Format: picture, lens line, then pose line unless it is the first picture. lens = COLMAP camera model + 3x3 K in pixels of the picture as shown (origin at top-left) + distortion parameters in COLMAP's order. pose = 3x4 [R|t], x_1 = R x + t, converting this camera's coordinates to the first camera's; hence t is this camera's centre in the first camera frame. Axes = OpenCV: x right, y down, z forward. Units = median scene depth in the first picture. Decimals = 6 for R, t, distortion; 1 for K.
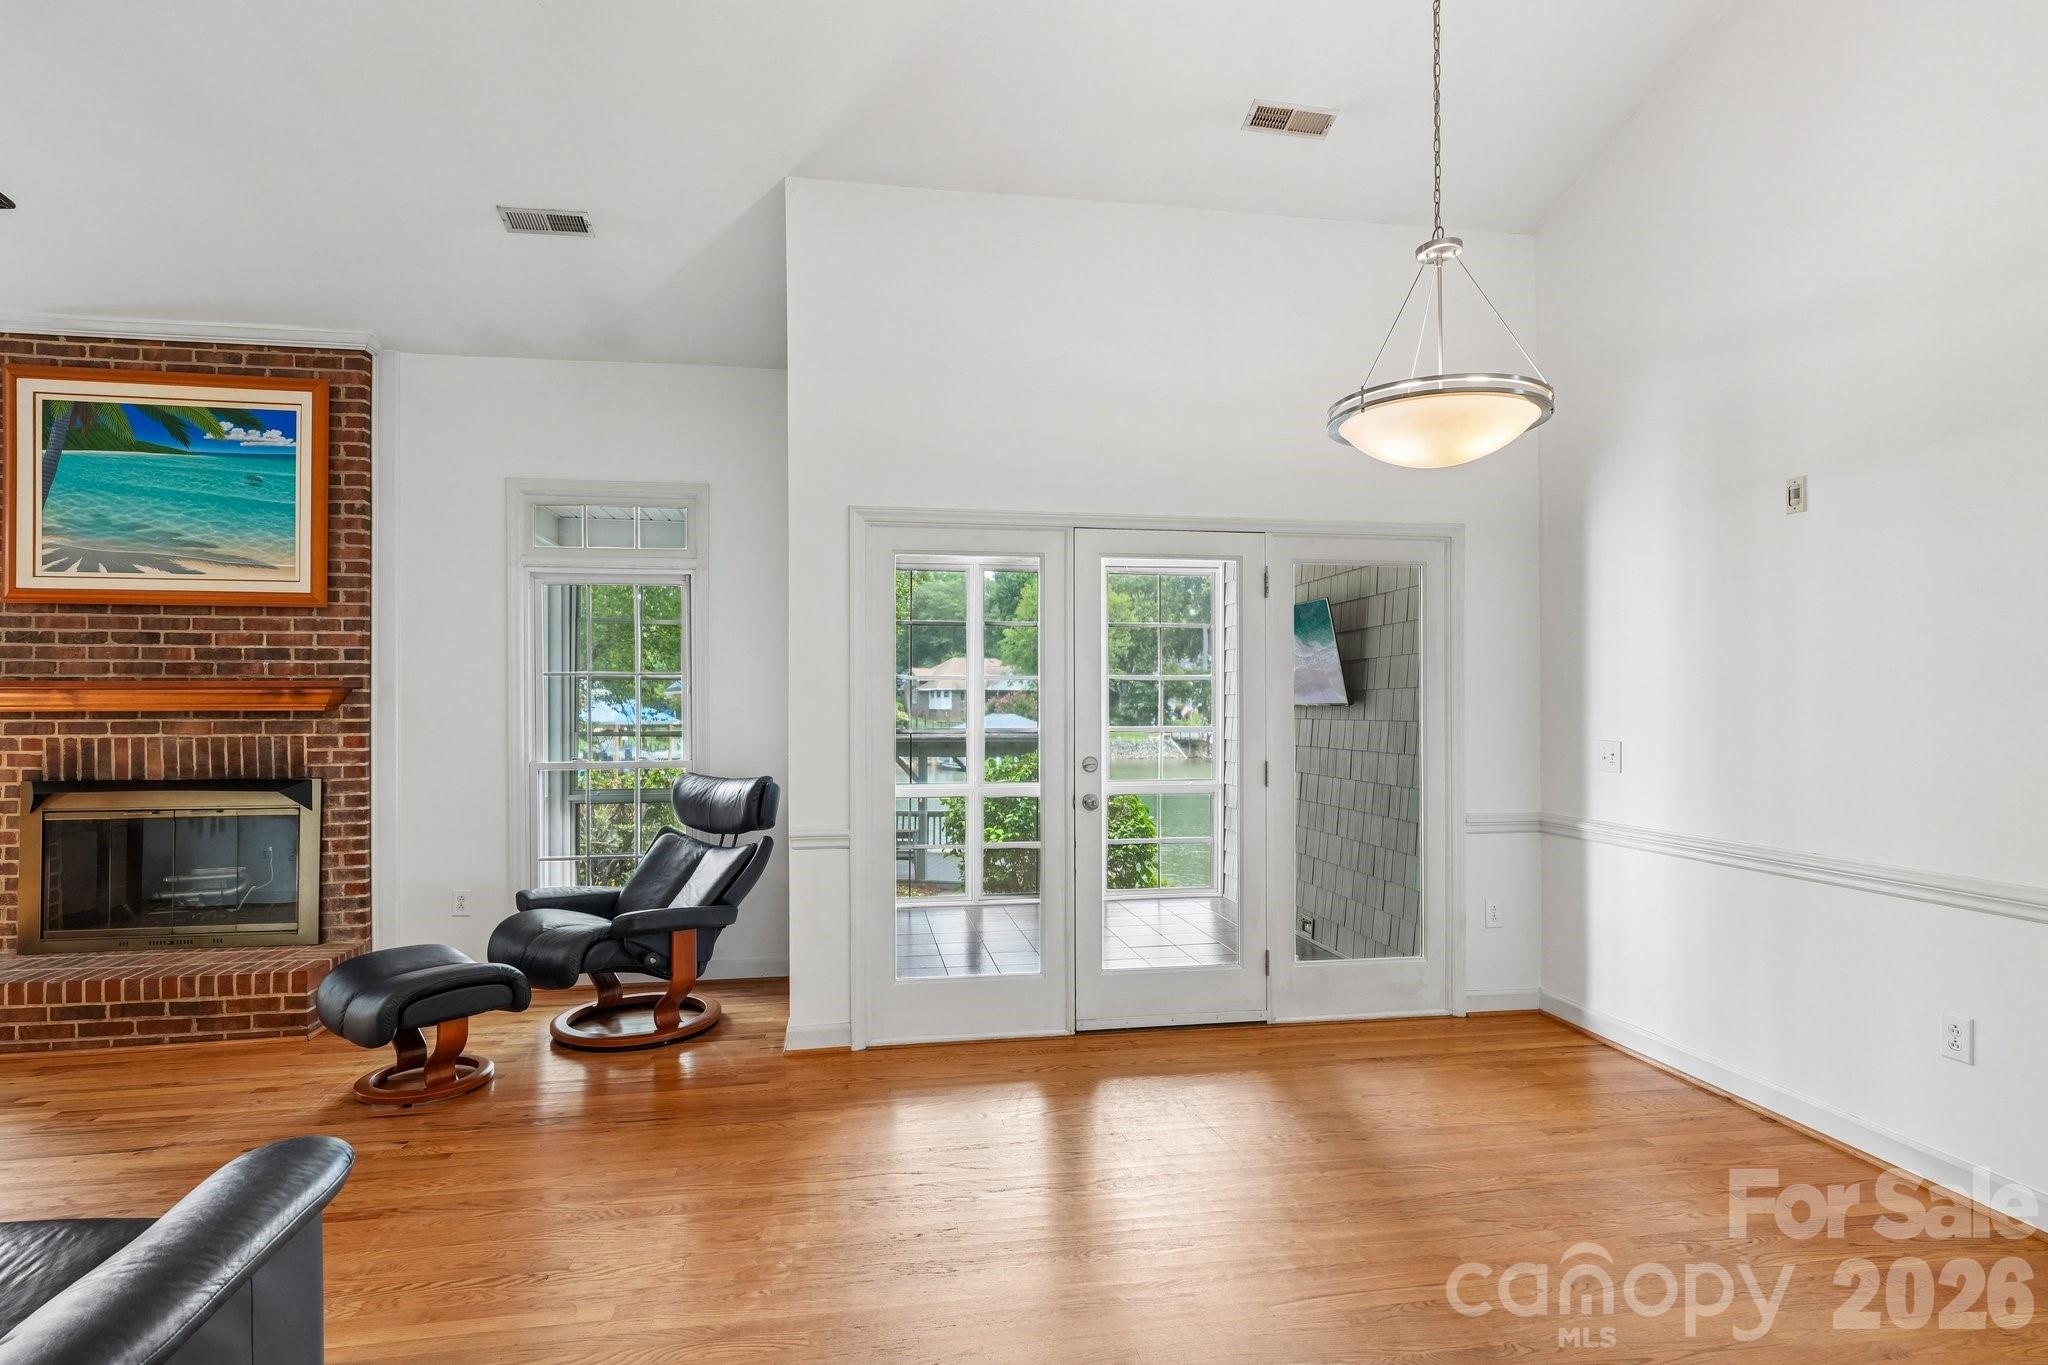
lens RADIAL K [[1005.8, 0, 1016.1], [0, 1005.8, 710.4], [0, 0, 1]] dist [-0.000462, 0.001035]
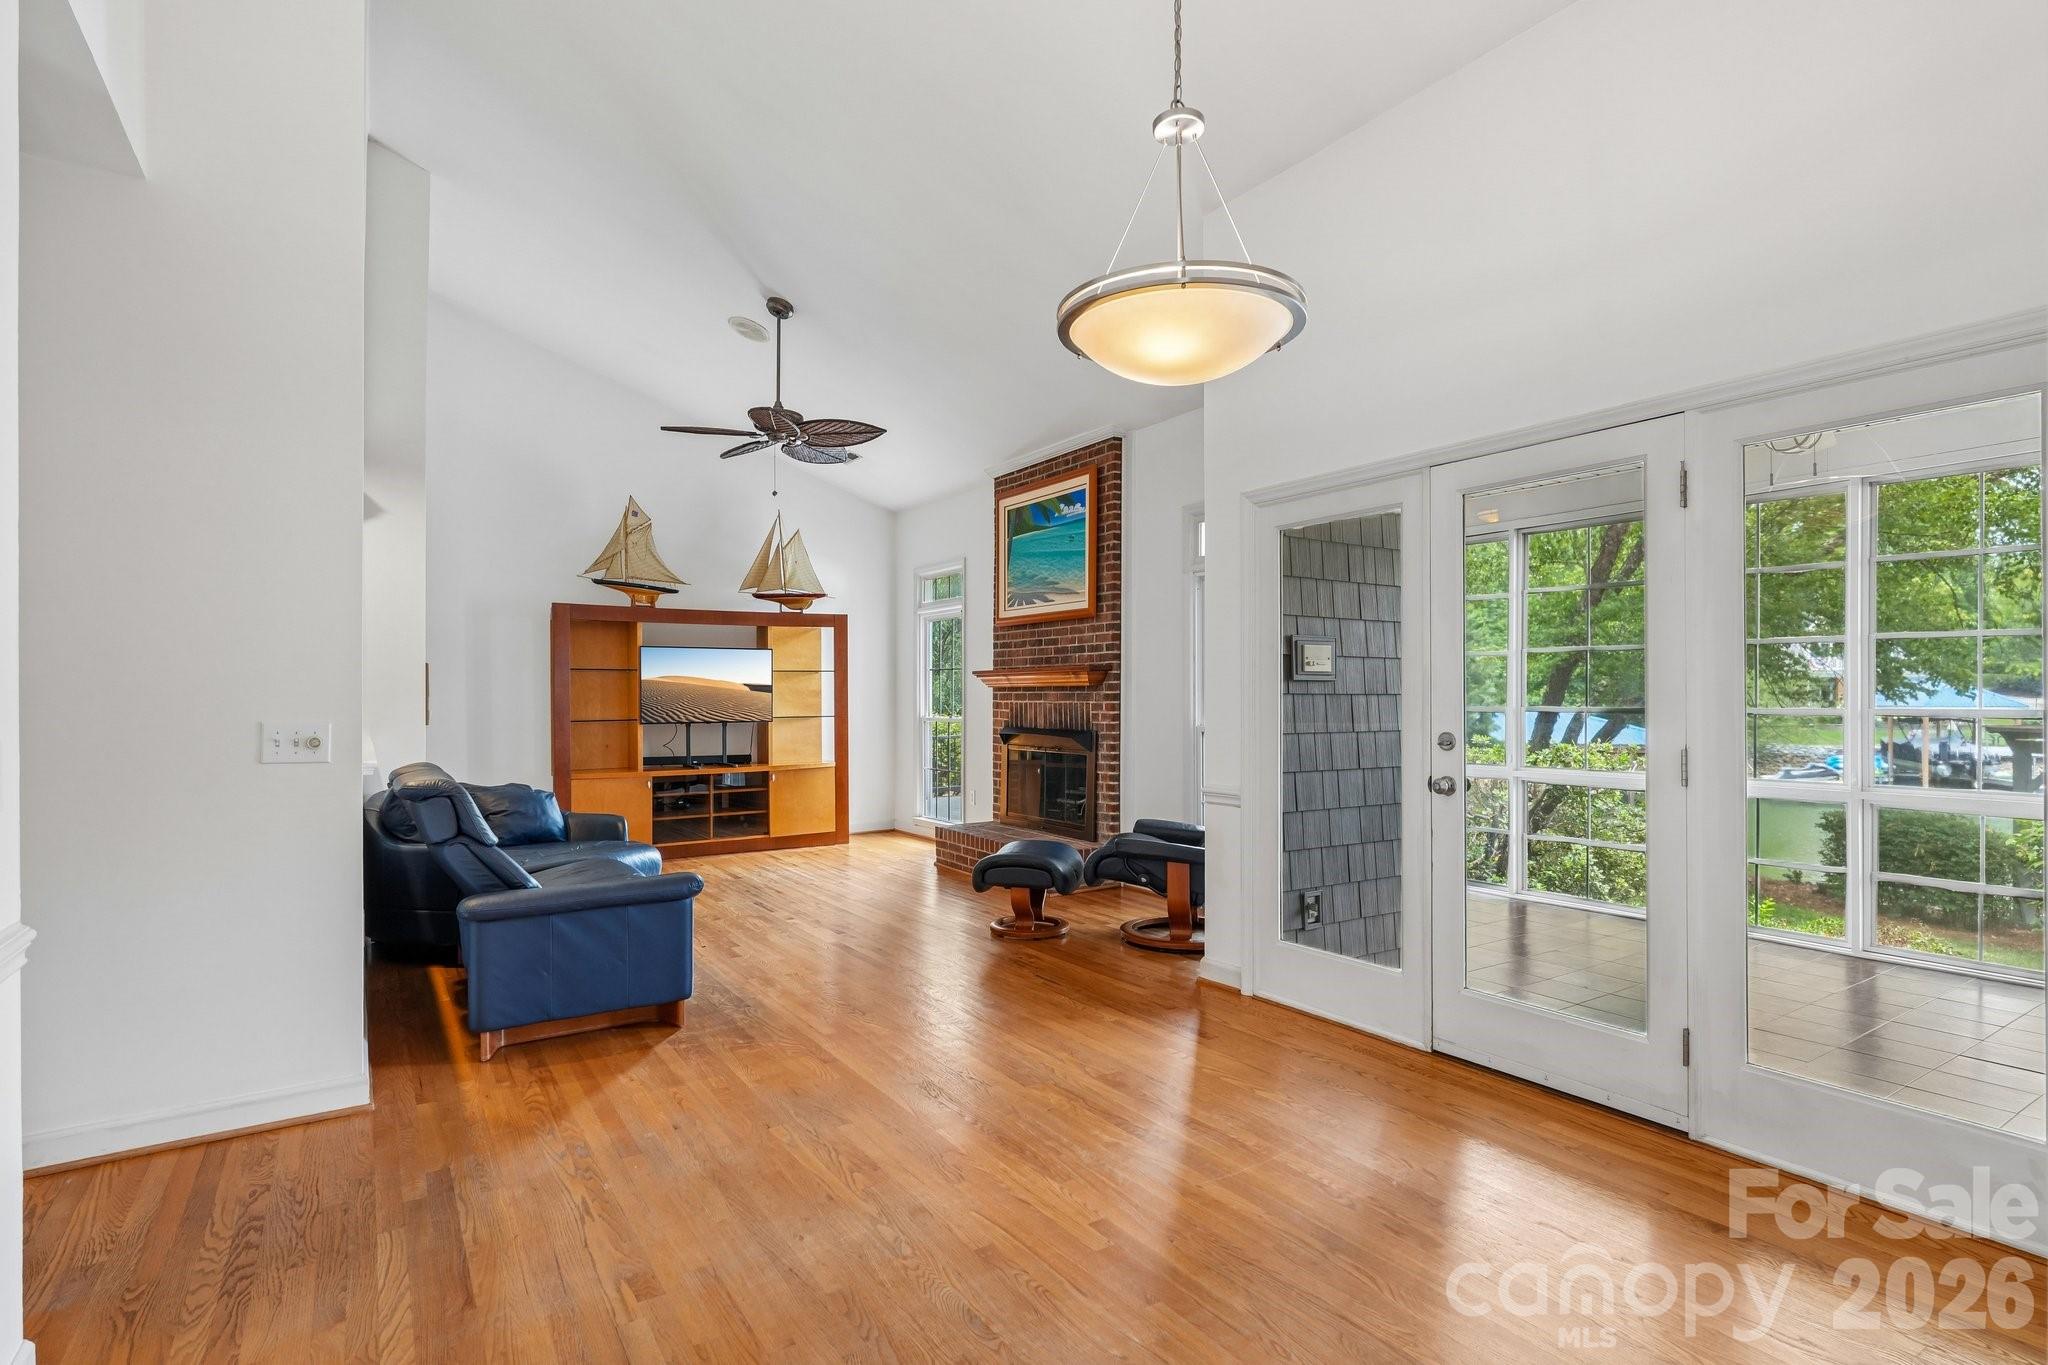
lens RADIAL K [[1005.8, 0, 1022.8], [0, 1005.8, 695.5], [0, 0, 1]] dist [-0.000462, 0.001035]
pose [[0.408378, 0.001464, -0.912812, 0.640979], [0.000604, 0.999998, 0.001875, 0.011981], [0.912813, -0.001317, 0.408377, 0.298111]]
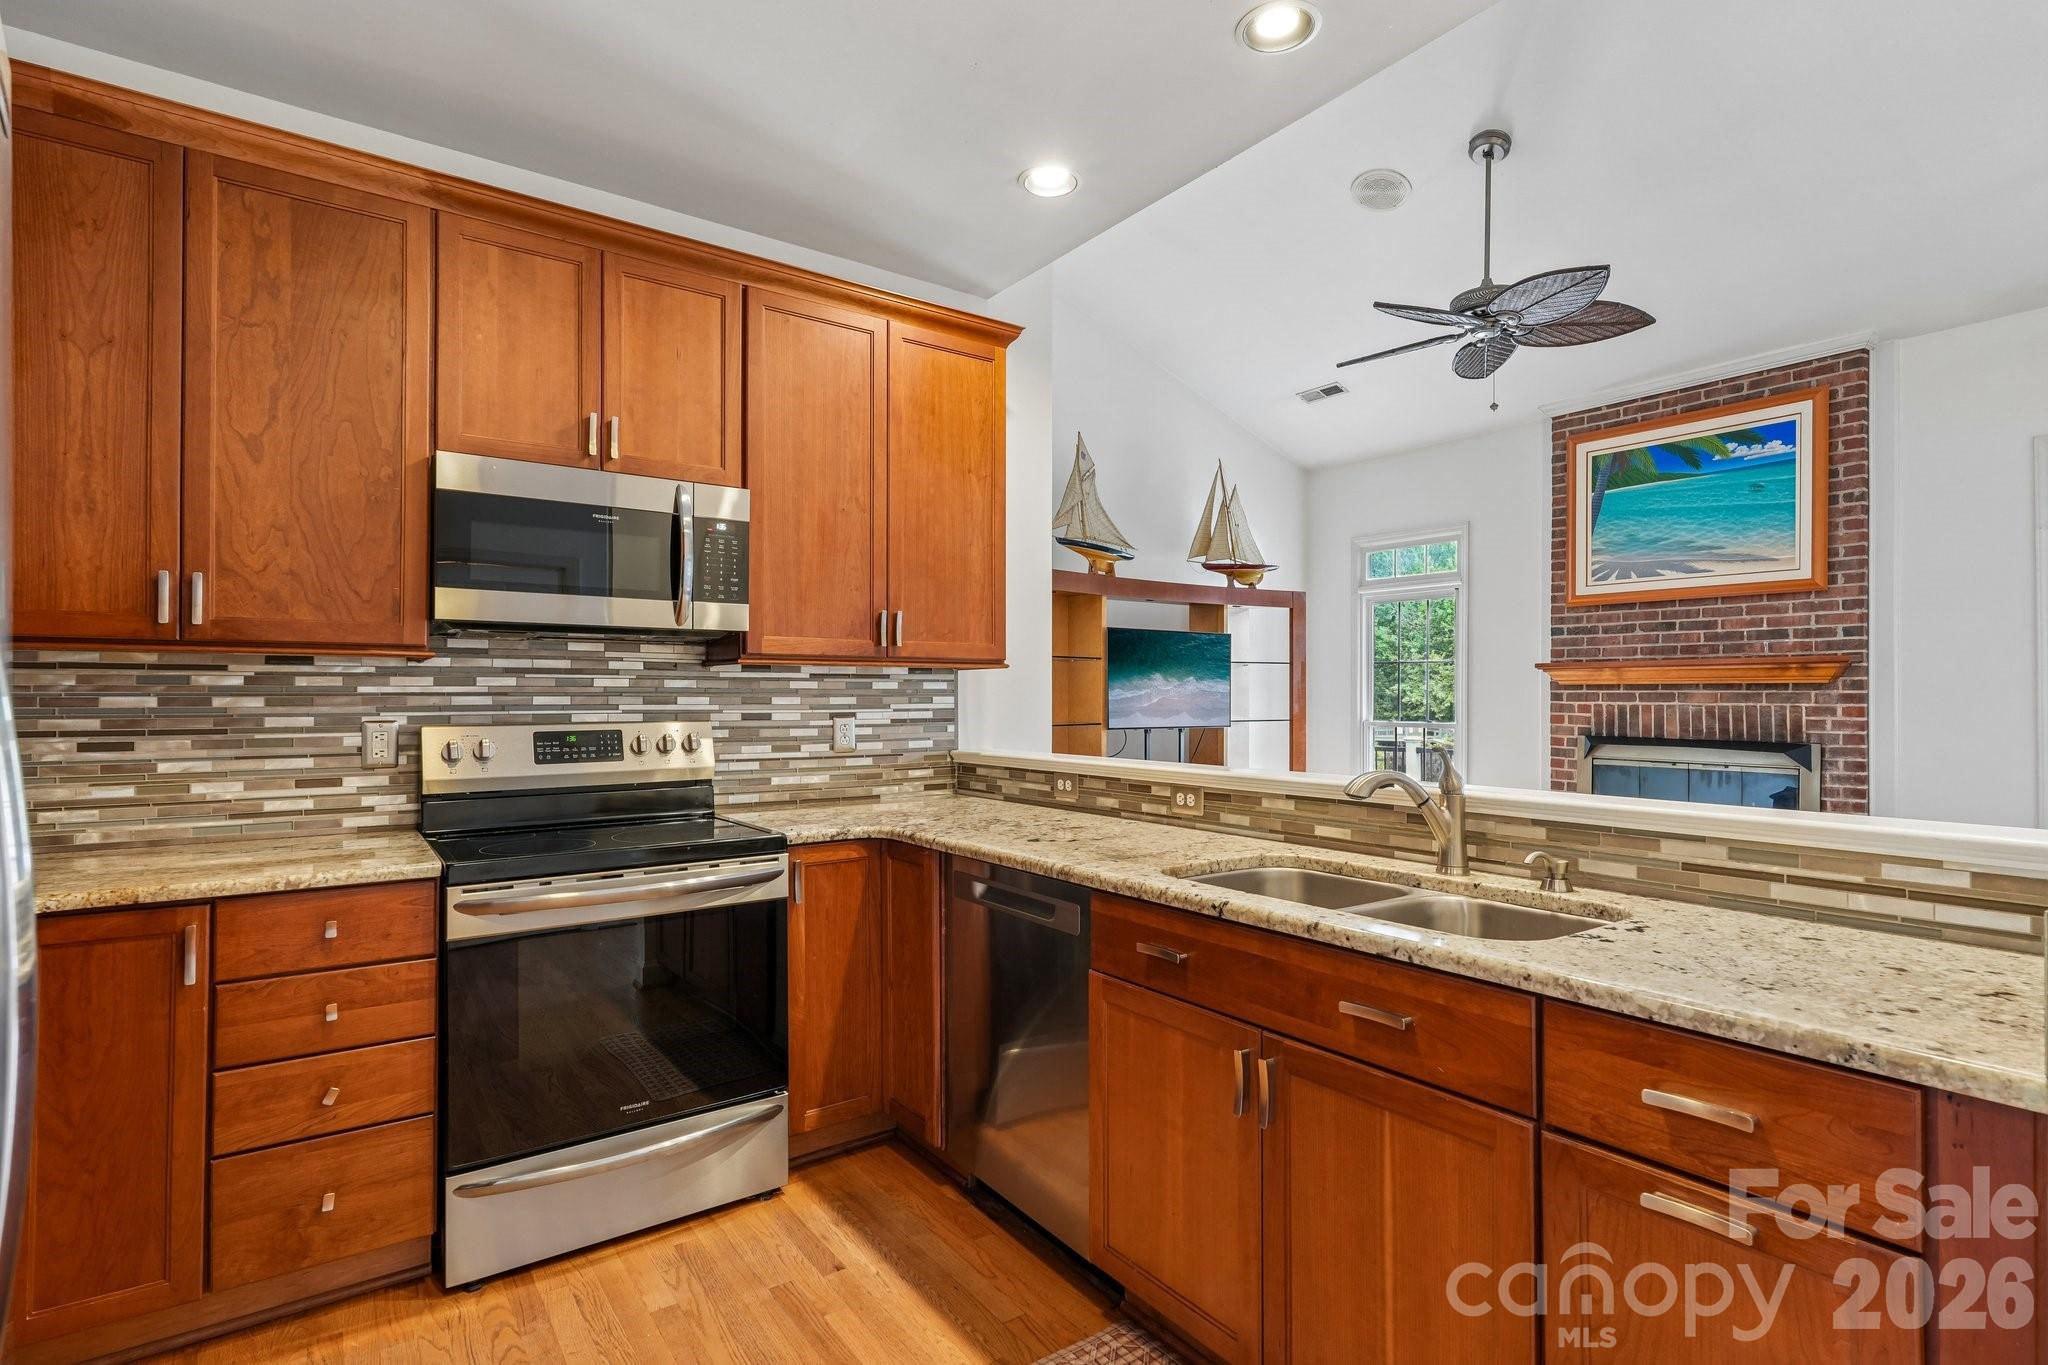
lens RADIAL K [[1005.8, 0, 1026.7], [0, 1005.8, 684.7], [0, 0, 1]] dist [-0.000462, 0.001035]
pose [[0.448671, -0.005566, -0.893680, -0.092934], [-0.006423, 0.999935, -0.009453, 0.018418], [0.893674, 0.009981, 0.448606, -0.288099]]
